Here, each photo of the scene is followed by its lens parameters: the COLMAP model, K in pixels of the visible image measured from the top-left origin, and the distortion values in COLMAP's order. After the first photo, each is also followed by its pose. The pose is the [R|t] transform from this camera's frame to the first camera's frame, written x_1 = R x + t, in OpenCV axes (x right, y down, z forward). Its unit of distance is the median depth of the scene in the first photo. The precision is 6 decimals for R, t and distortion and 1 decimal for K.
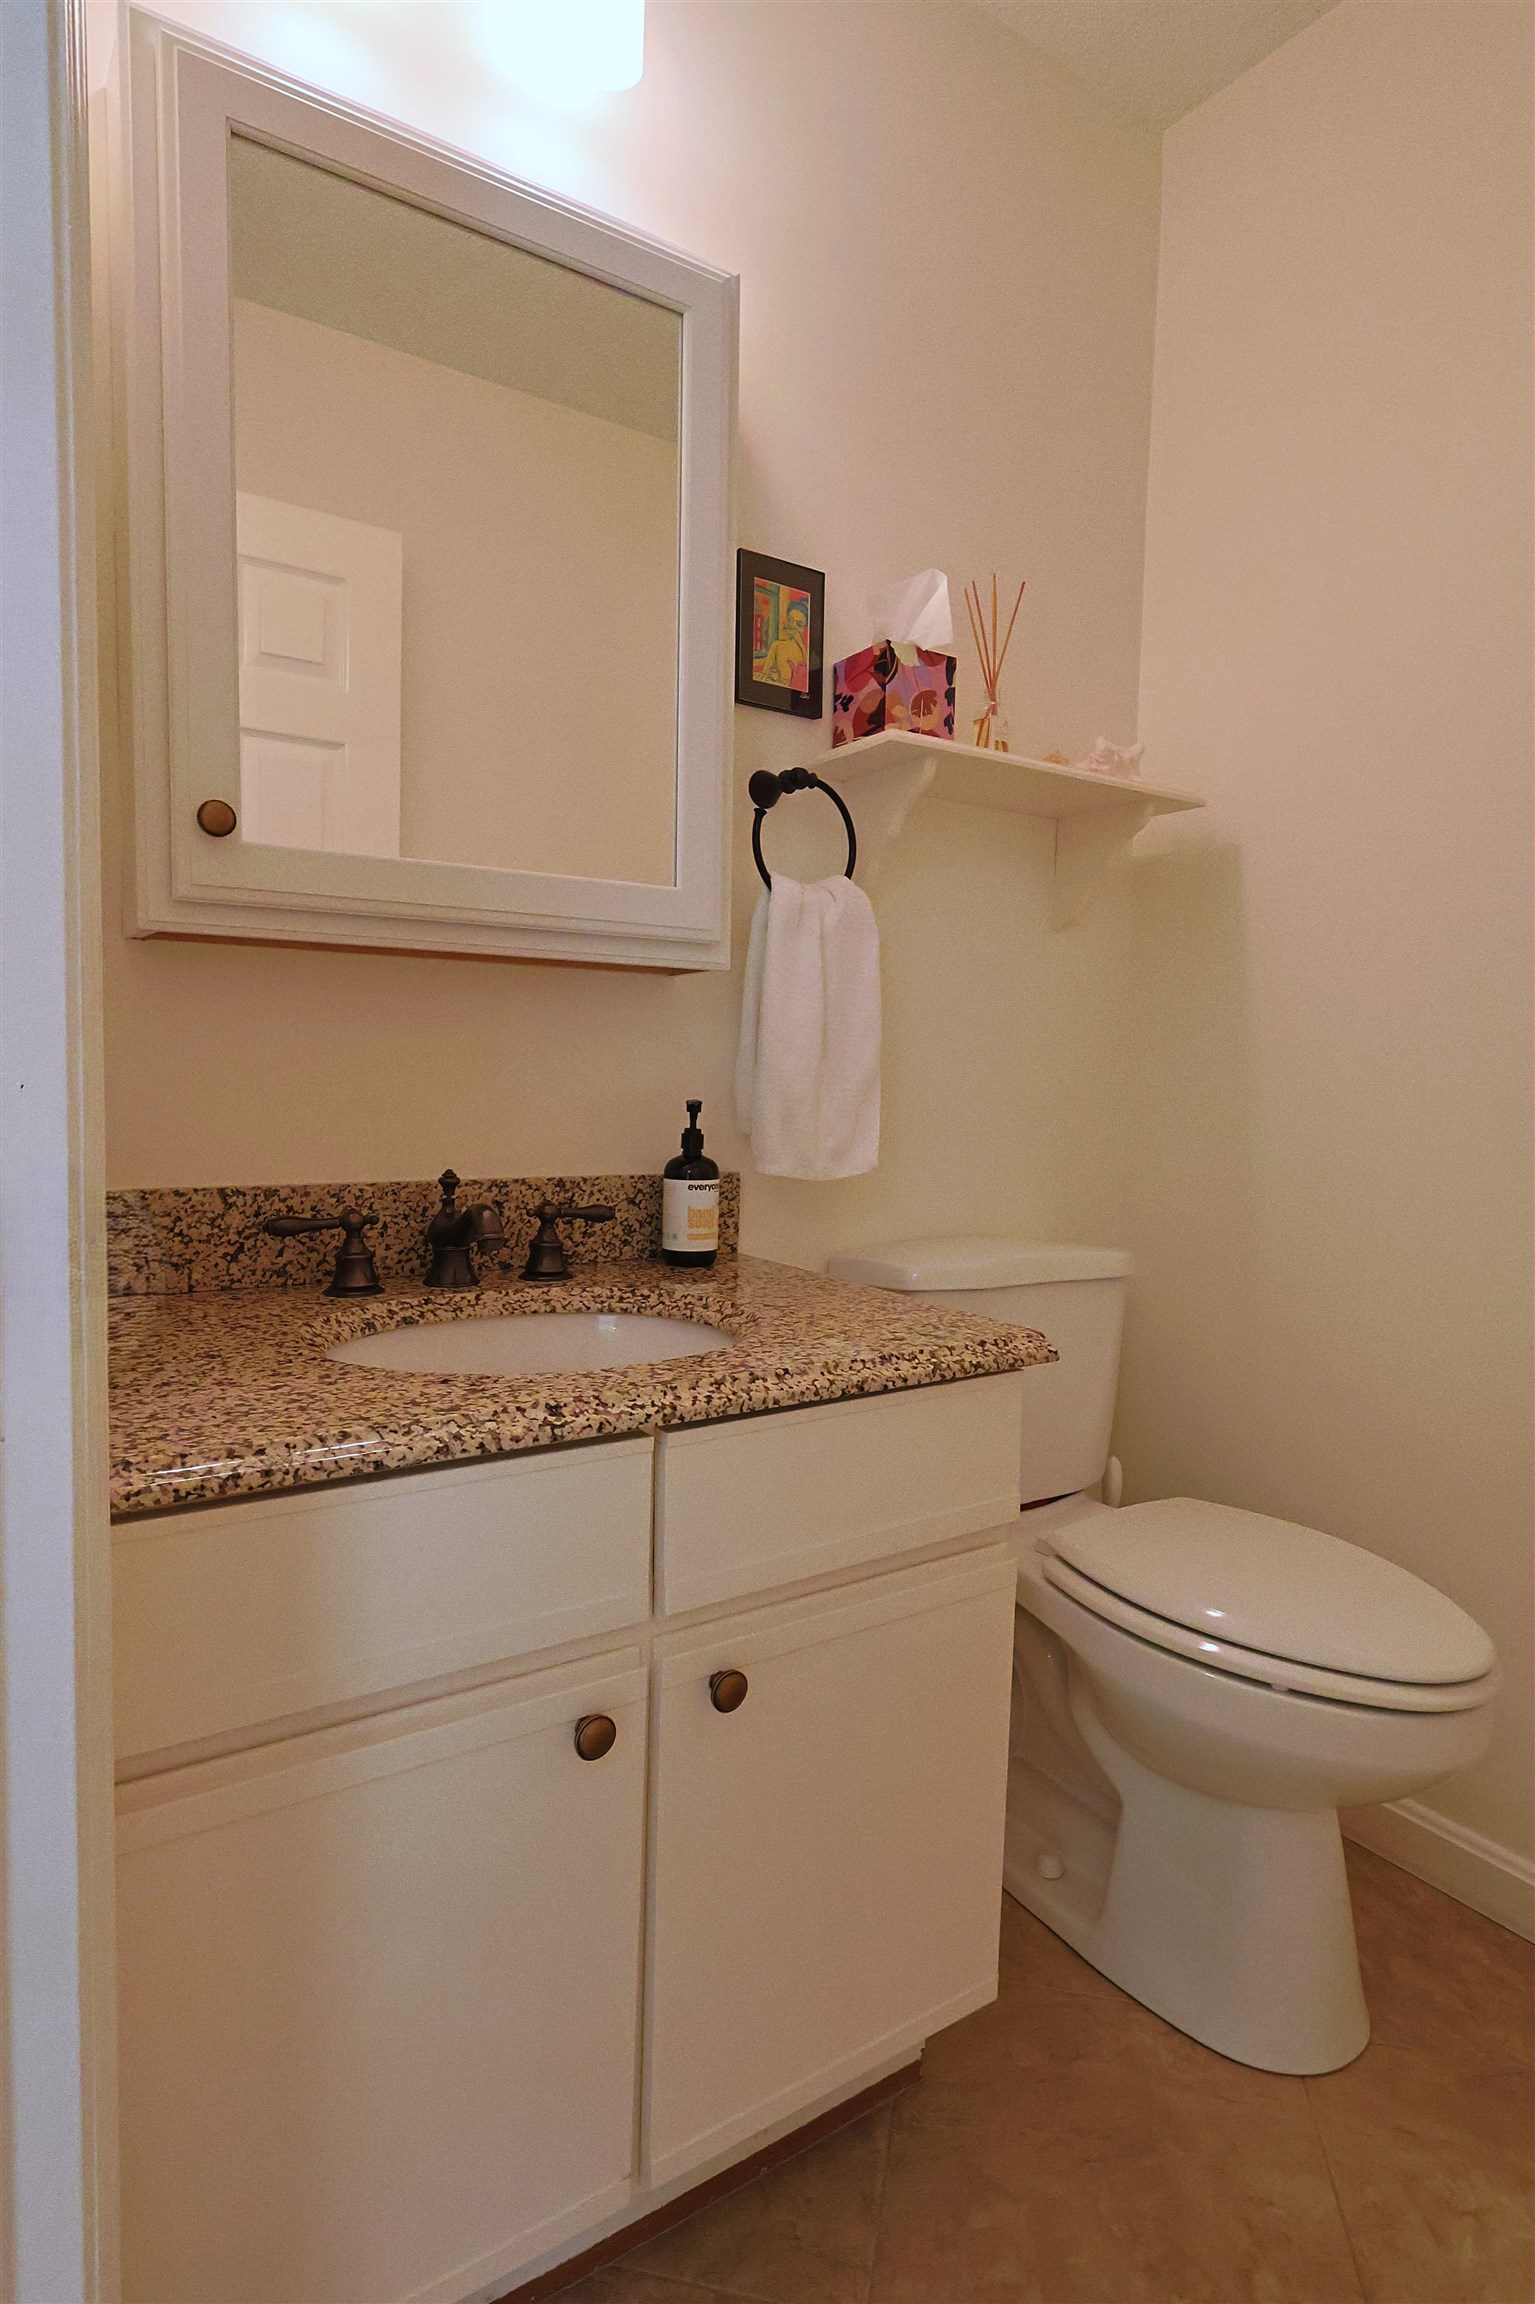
lens RADIAL K [[1195.4, 0, 758.3], [0, 1195.4, 1149.9], [0, 0, 1]] dist [-0.001996, -0.001295]
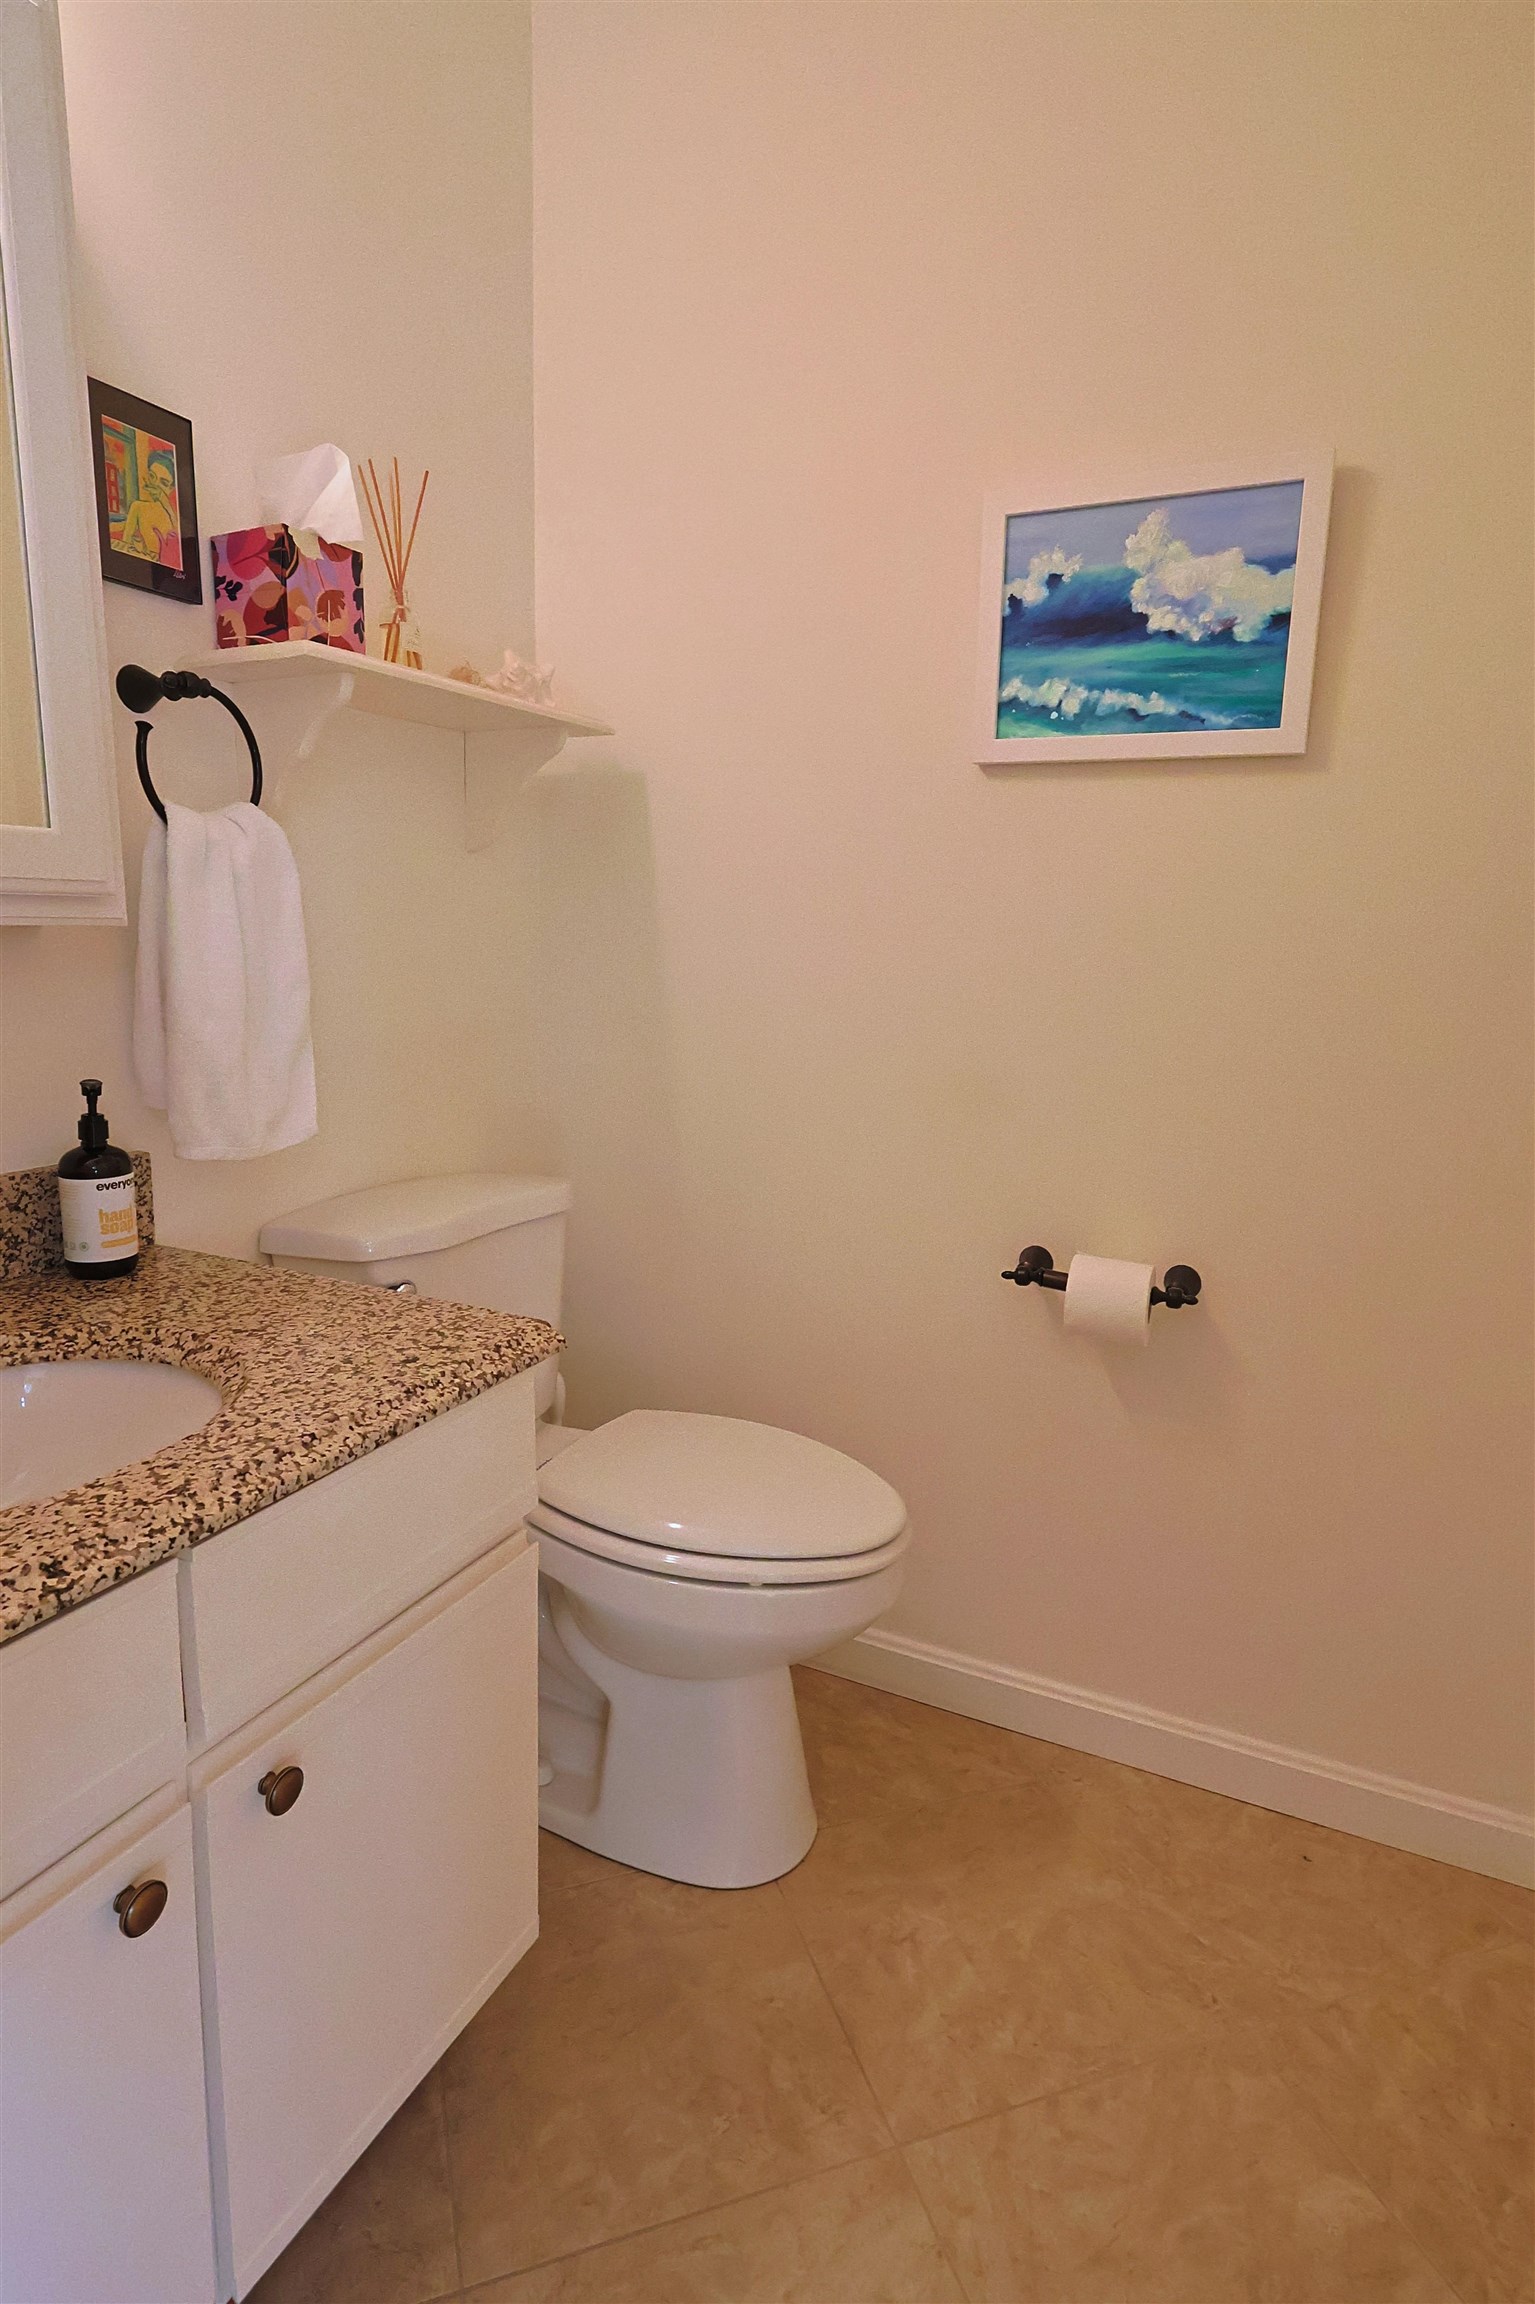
lens RADIAL K [[1207.2, 0, 754.2], [0, 1207.2, 1153.9], [0, 0, 1]] dist [-0.003593, 0.003387]
pose [[0.861618, -0.096546, 0.498291, -0.080311], [0.032570, 0.990236, 0.135544, -0.090982], [-0.506512, -0.100557, 0.856349, 0.045257]]
